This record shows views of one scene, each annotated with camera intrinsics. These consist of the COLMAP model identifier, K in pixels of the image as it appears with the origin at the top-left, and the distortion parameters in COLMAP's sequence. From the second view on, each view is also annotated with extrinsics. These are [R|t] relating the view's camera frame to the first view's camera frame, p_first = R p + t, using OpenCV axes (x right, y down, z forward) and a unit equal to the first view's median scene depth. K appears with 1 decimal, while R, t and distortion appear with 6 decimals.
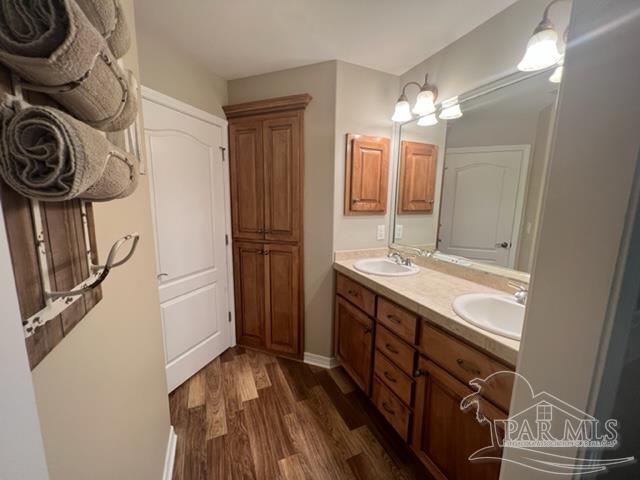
lens RADIAL K [[258.7, 0, 320.0], [0, 258.7, 240.0], [0, 0, 1]] dist [0.000641, 0.000032]
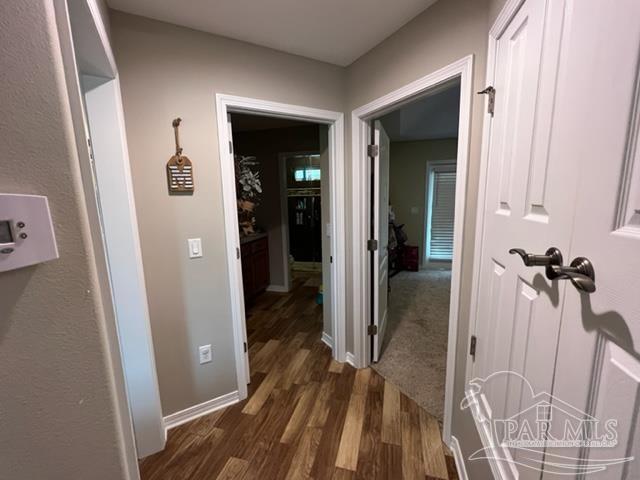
lens RADIAL K [[275.3, 0, 320.0], [0, 275.3, 240.0], [0, 0, 1]] dist [-0.000538, -0.000042]
pose [[-0.770577, -0.096269, 0.630035, -1.633240], [0.115086, 0.951260, 0.286111, -0.383176], [-0.626870, 0.292979, -0.721940, 2.129673]]
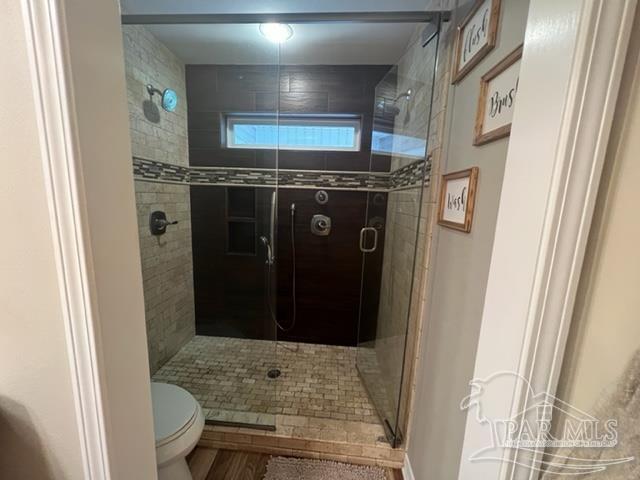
lens RADIAL K [[258.7, 0, 320.0], [0, 258.7, 240.0], [0, 0, 1]] dist [0.000641, 0.000032]
pose [[-0.878590, -0.124386, 0.461094, -0.097295], [0.026732, 0.951165, 0.307525, -0.059664], [-0.476828, 0.282514, -0.832359, 0.495826]]
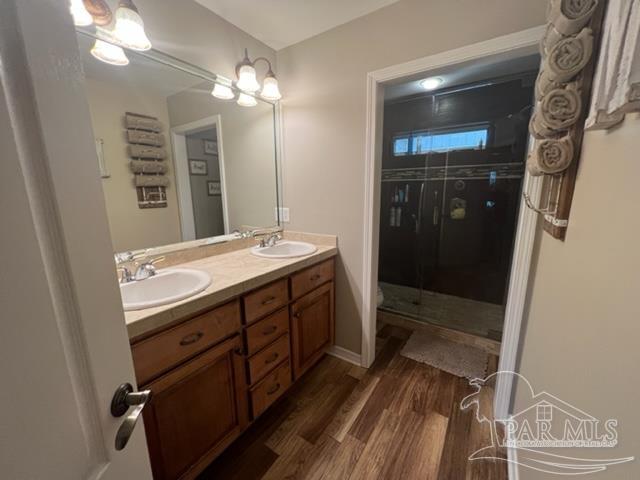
lens RADIAL K [[258.7, 0, 320.0], [0, 258.7, 240.0], [0, 0, 1]] dist [0.000641, 0.000032]
pose [[-0.529752, -0.173718, 0.830171, -0.555436], [0.136640, 0.948534, 0.285679, -0.155809], [-0.837073, 0.264774, -0.478751, 1.165135]]
